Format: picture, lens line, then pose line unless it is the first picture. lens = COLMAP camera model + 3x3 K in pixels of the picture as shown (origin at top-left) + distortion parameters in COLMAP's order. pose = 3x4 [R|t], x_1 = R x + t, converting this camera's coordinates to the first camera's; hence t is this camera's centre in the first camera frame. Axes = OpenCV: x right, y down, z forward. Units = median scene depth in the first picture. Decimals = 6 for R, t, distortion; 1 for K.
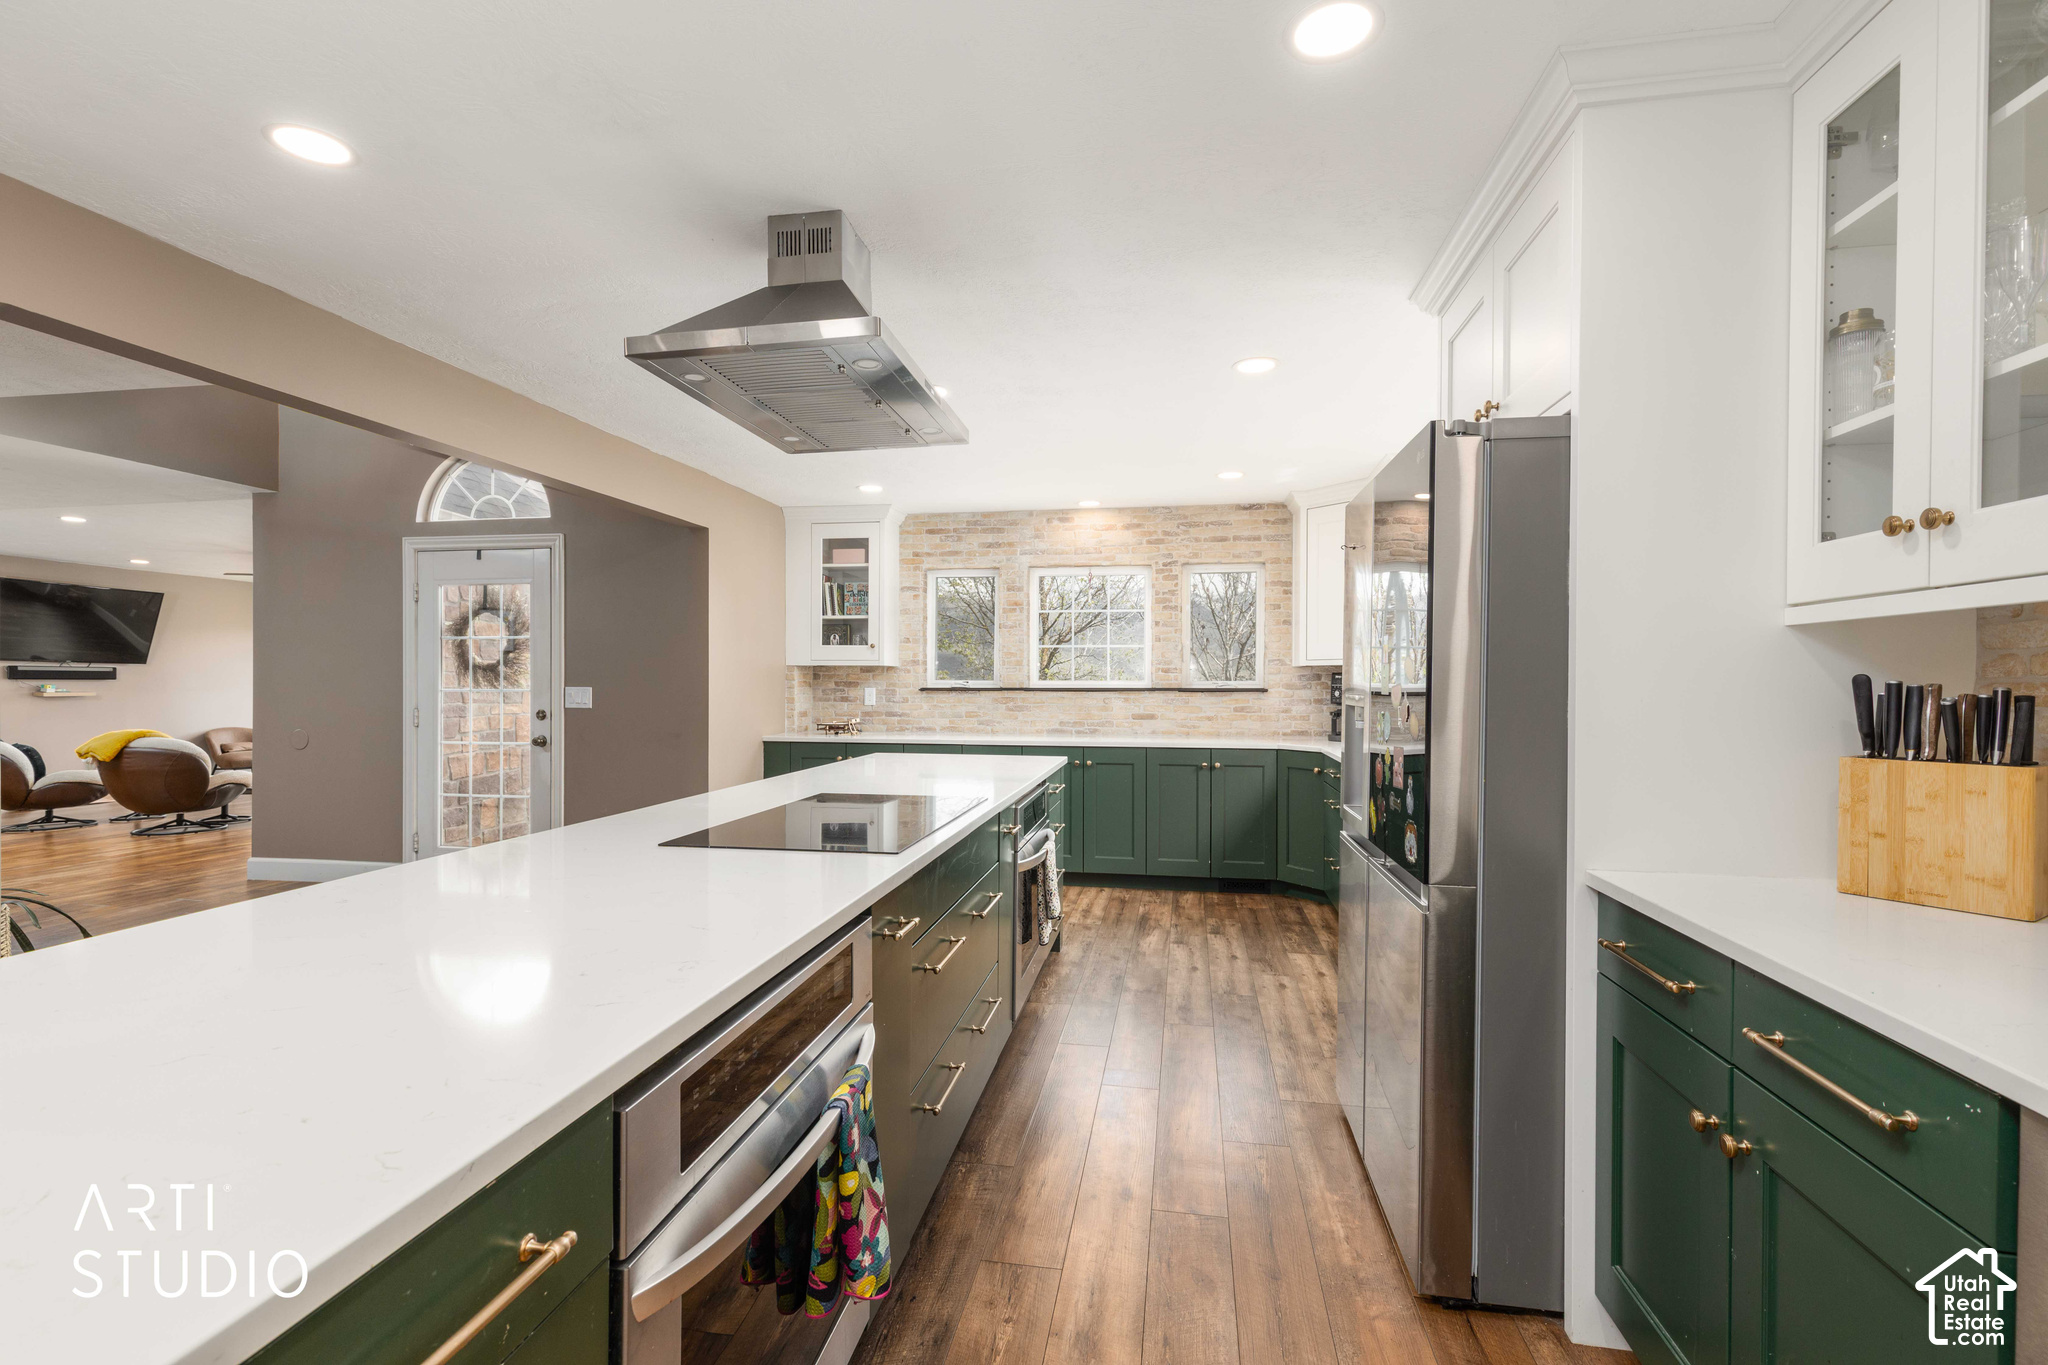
lens RADIAL K [[928.6, 0, 1021.6], [0, 928.6, 687.0], [0, 0, 1]] dist [0.003812, 0.000380]
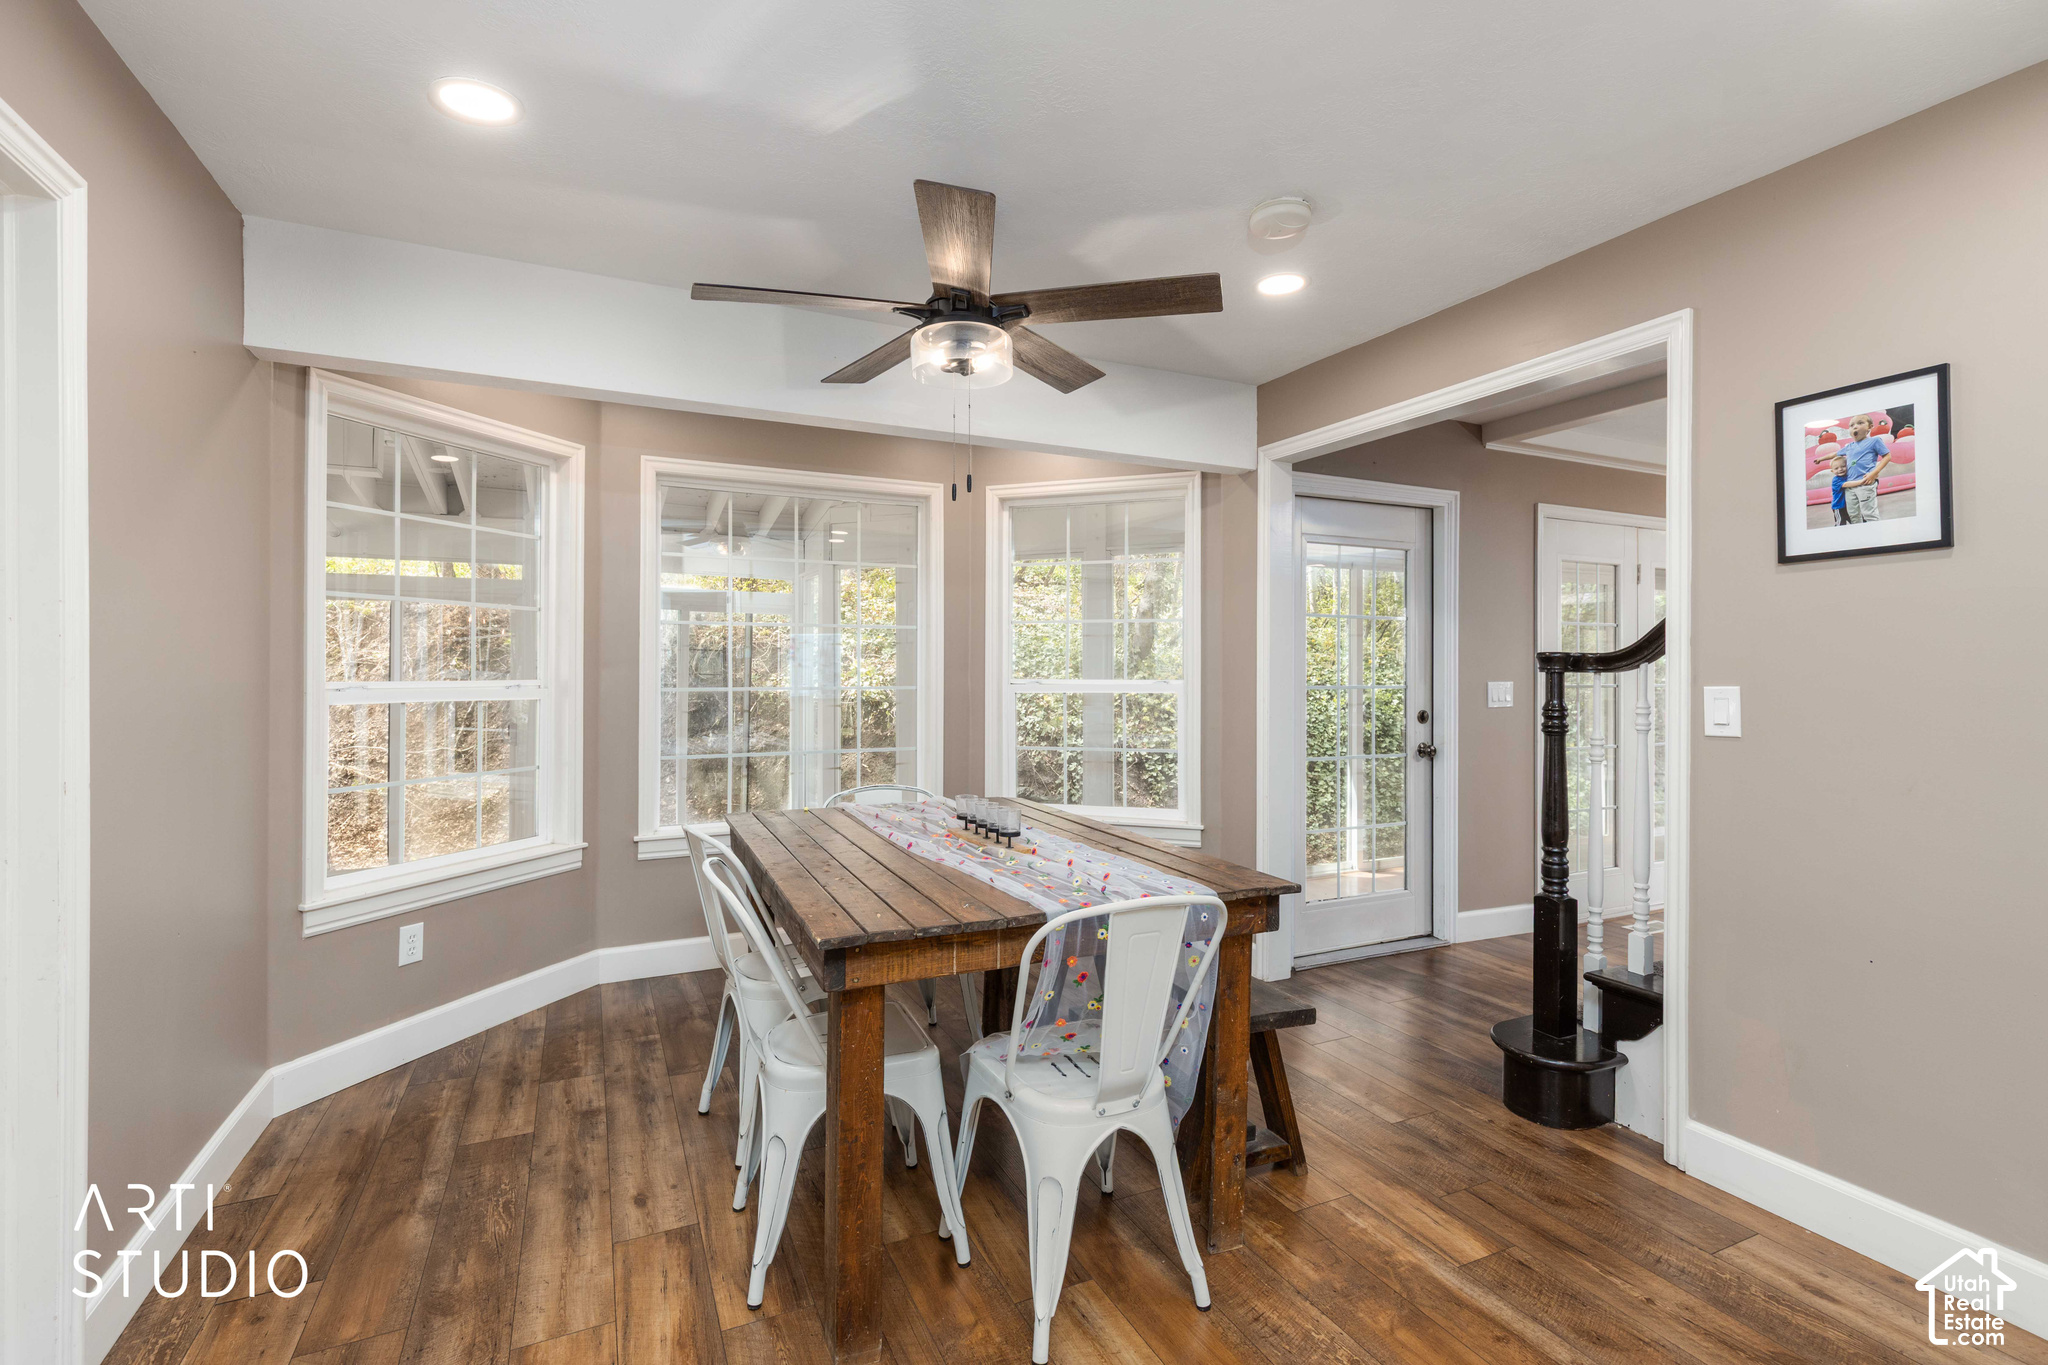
lens RADIAL K [[928.6, 0, 1018.2], [0, 928.6, 683.8], [0, 0, 1]] dist [0.003812, 0.000380]
pose [[-0.810477, -0.008227, -0.585713, 0.266371], [-0.007416, 0.999965, -0.003783, 0.005254], [0.585724, 0.001278, -0.810510, 1.464745]]
